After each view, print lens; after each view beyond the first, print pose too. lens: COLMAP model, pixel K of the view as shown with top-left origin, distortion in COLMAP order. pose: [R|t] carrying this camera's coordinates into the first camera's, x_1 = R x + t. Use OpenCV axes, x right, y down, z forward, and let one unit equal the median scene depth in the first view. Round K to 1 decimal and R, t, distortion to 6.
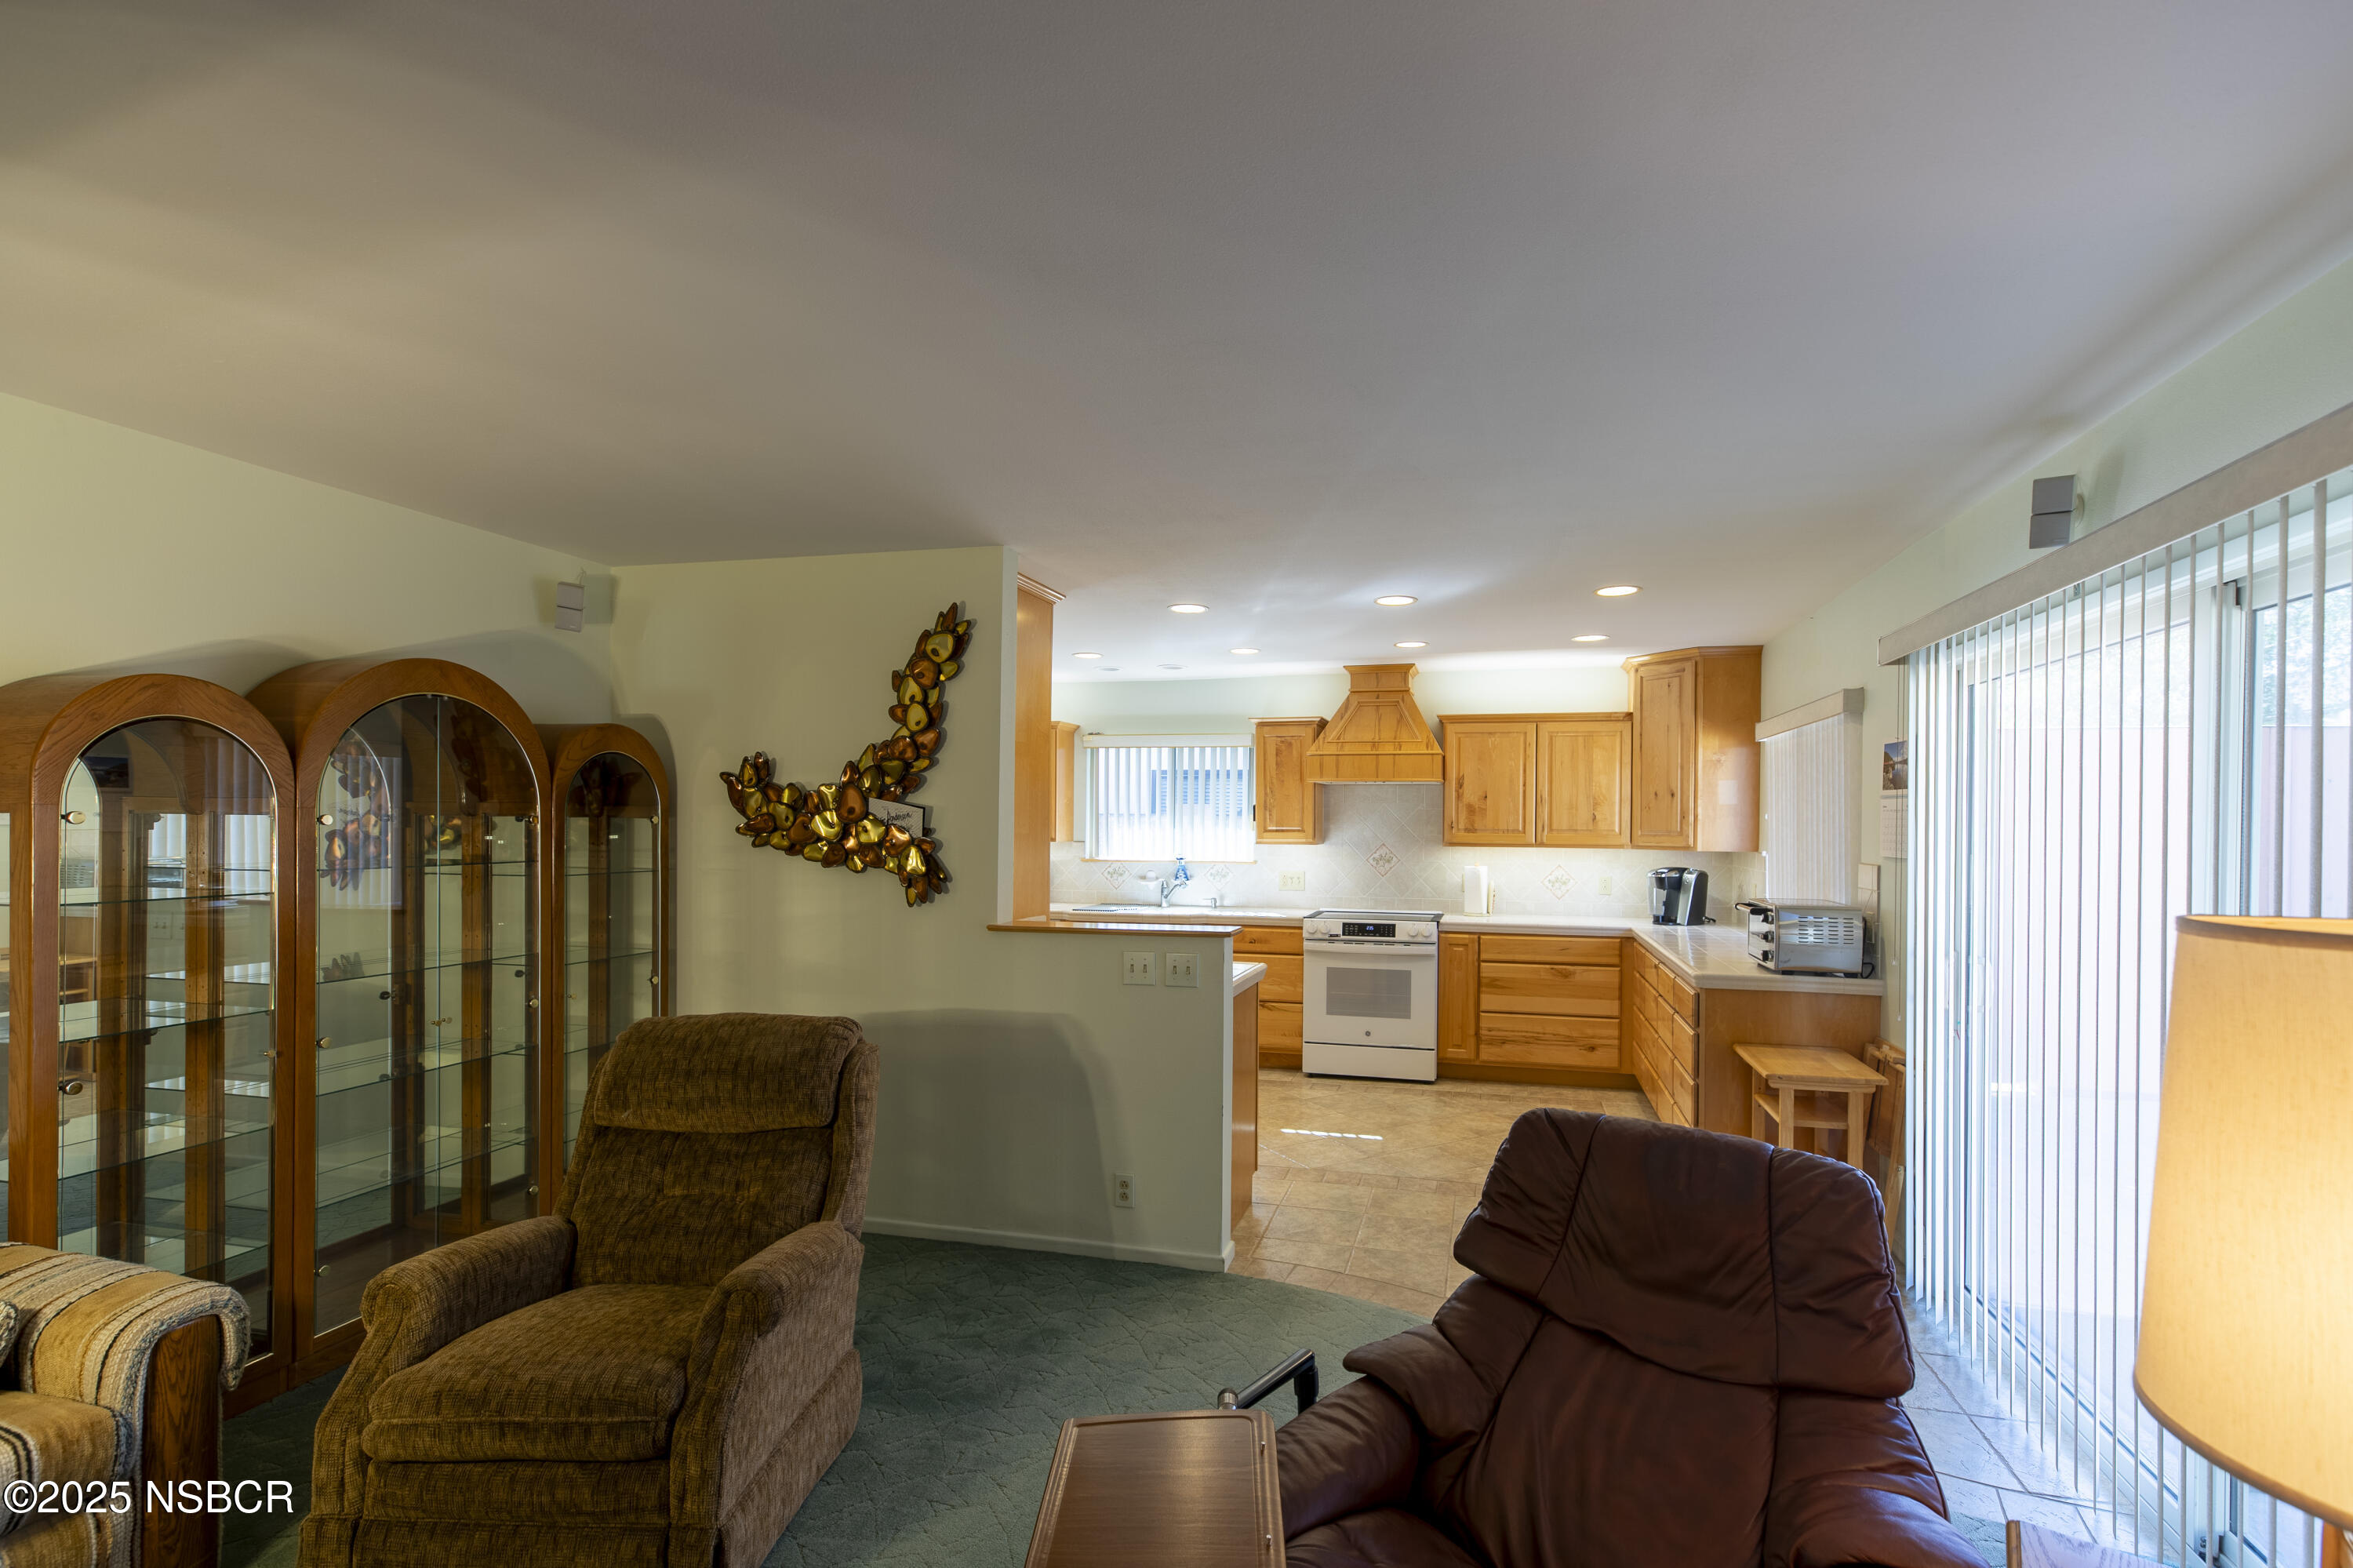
lens RADIAL K [[1121.3, 0, 1198.0], [0, 1121.3, 794.6], [0, 0, 1]] dist [0.008165, 0.000304]
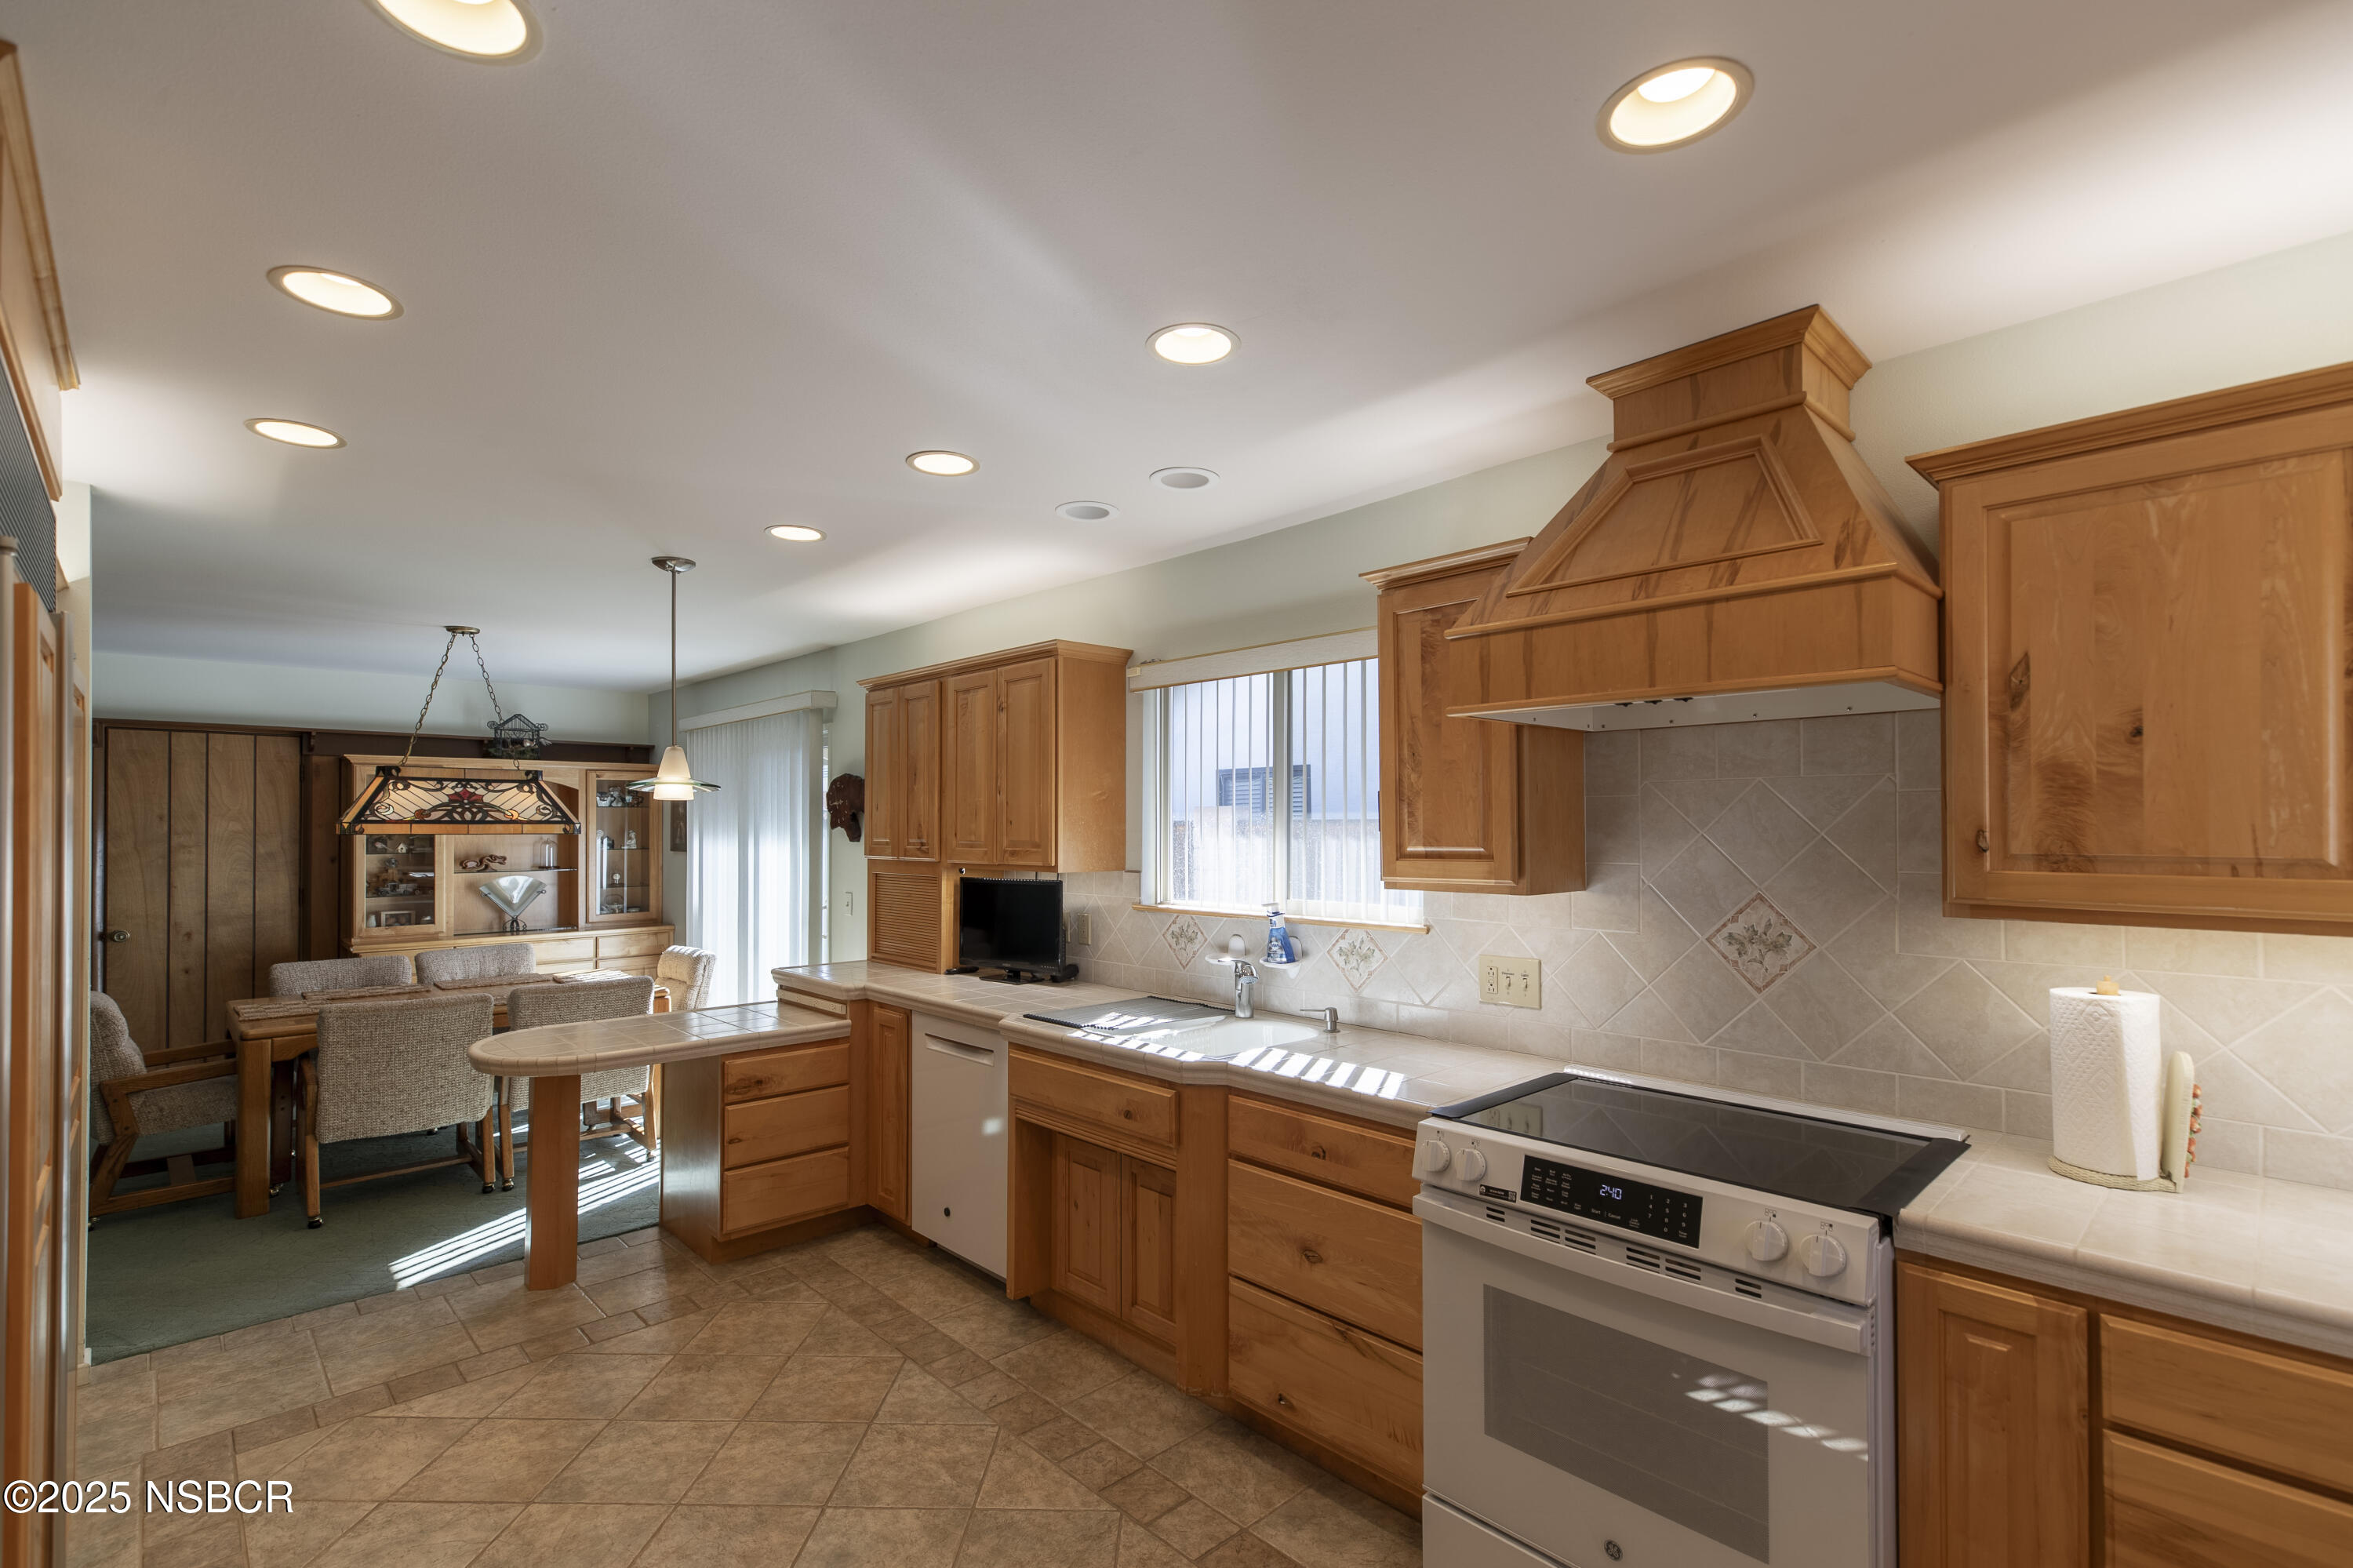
lens RADIAL K [[1063.5, 0, 1175.0], [0, 1063.5, 805.2], [0, 0, 1]] dist [0.003229, 0.000347]
pose [[0.855586, -0.018384, -0.517334, 0.200267], [0.019641, 0.999802, -0.003045, 0.015651], [0.517288, -0.007556, 0.855778, 0.697830]]
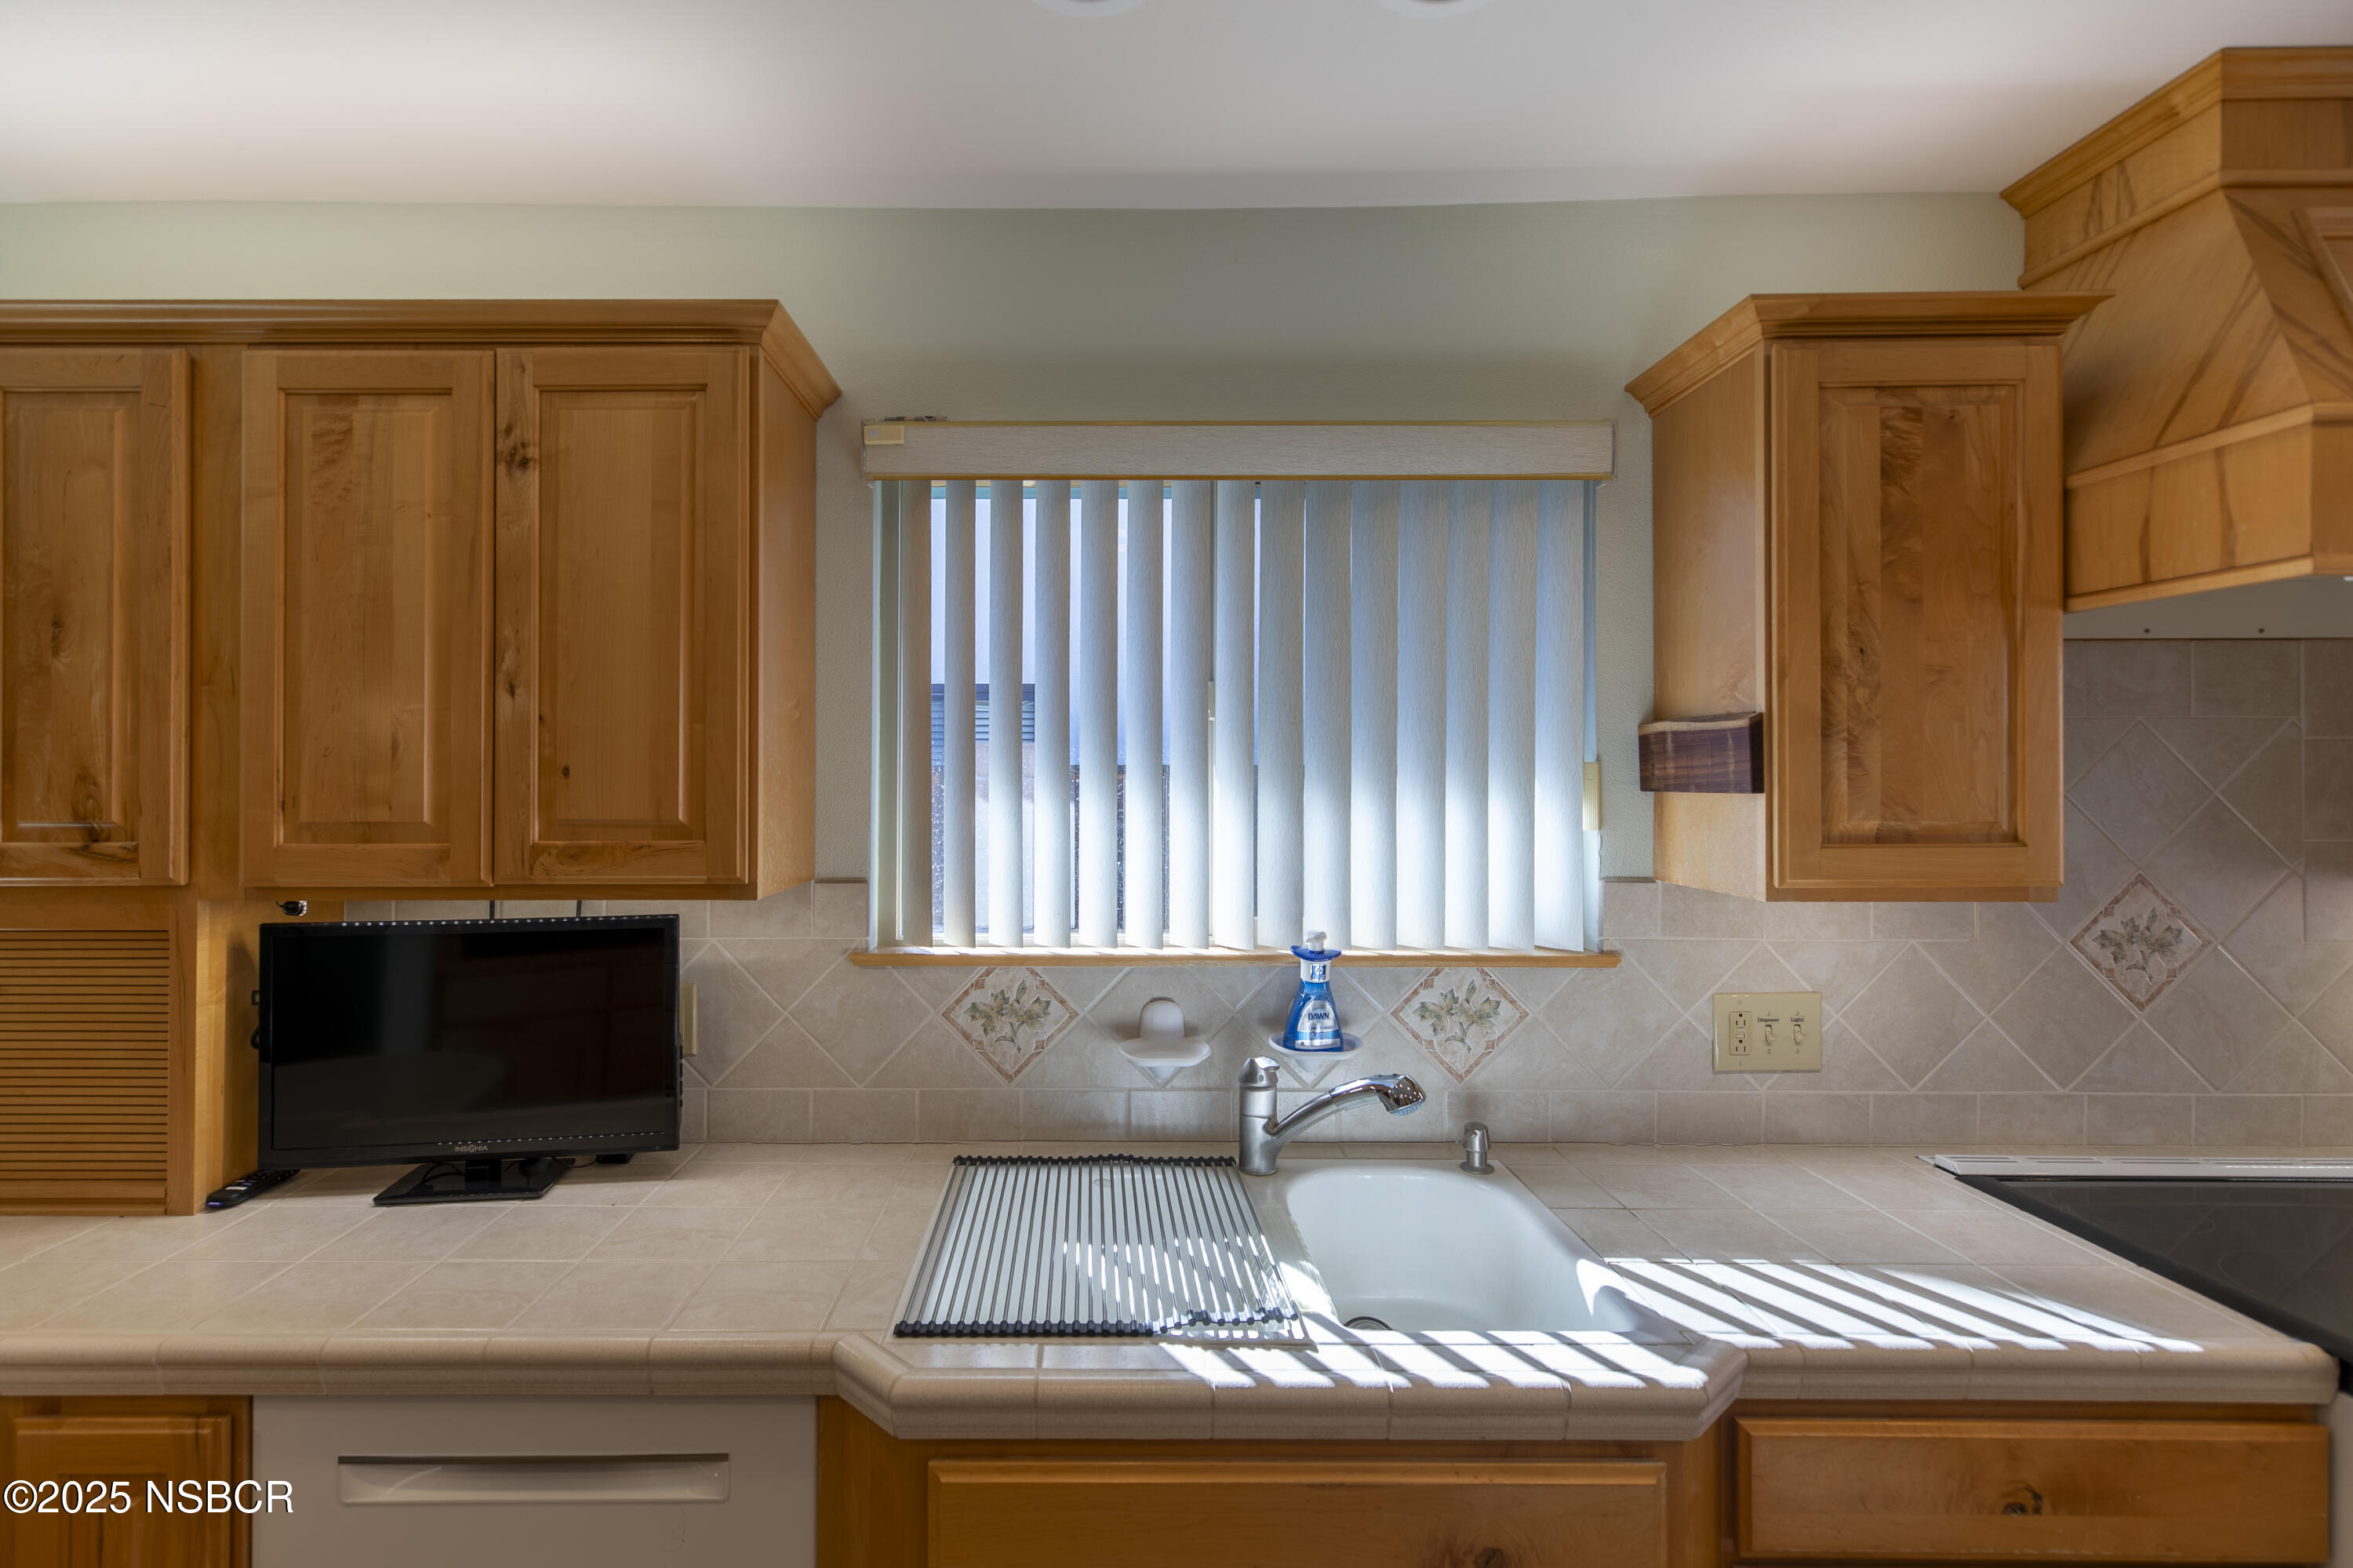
lens RADIAL K [[1121.3, 0, 1109.2], [0, 1121.3, 765.7], [0, 0, 1]] dist [0.008165, 0.000304]
pose [[0.966299, -0.005130, 0.257373, -0.133873], [0.000070, 0.999807, 0.019667, 0.015841], [-0.257424, -0.018987, 0.966112, 0.902606]]
